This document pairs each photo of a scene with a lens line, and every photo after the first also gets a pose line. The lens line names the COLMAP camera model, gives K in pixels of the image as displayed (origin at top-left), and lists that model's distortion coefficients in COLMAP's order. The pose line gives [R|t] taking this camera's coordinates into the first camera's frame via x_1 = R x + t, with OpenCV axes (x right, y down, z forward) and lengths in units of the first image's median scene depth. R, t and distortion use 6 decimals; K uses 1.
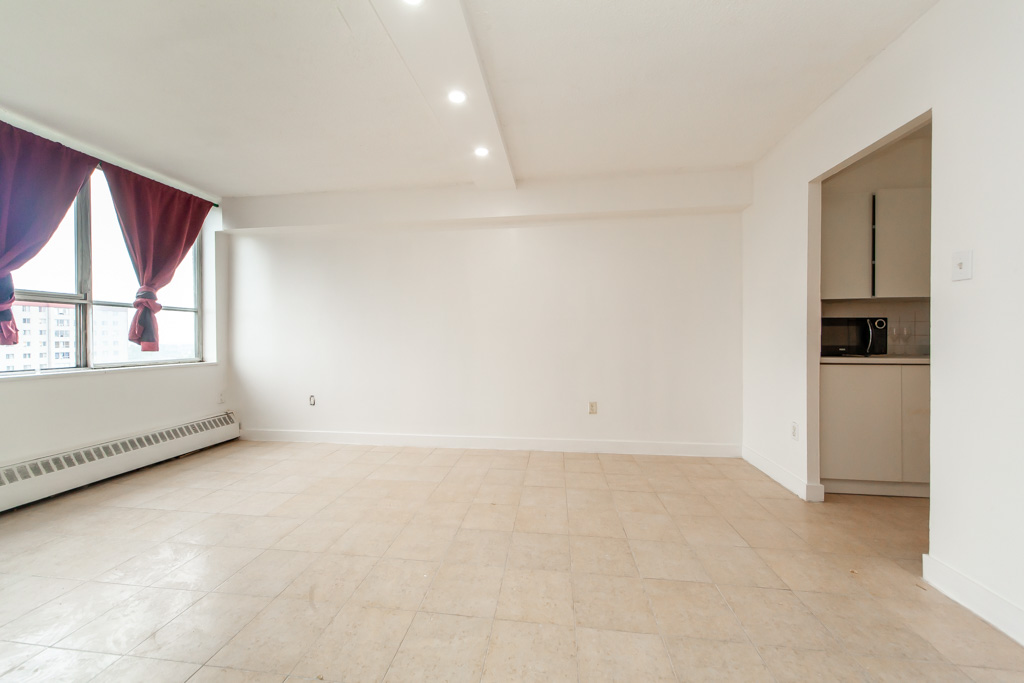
lens RADIAL K [[362.7, 0, 511.3], [0, 362.7, 336.8], [0, 0, 1]] dist [0.001817, -0.000389]
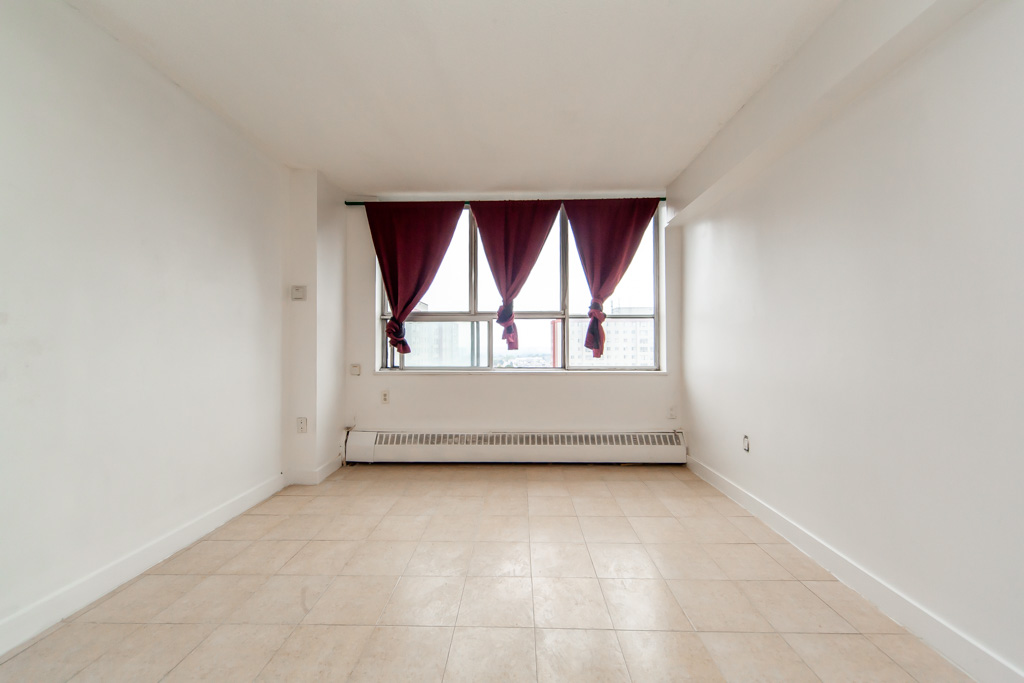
lens RADIAL K [[362.7, 0, 509.2], [0, 362.7, 338.1], [0, 0, 1]] dist [0.001817, -0.000389]
pose [[0.093227, -0.015359, -0.995526, 0.059539], [0.001570, 0.999882, -0.015279, -0.001110], [0.995644, -0.000138, 0.093240, 0.629110]]
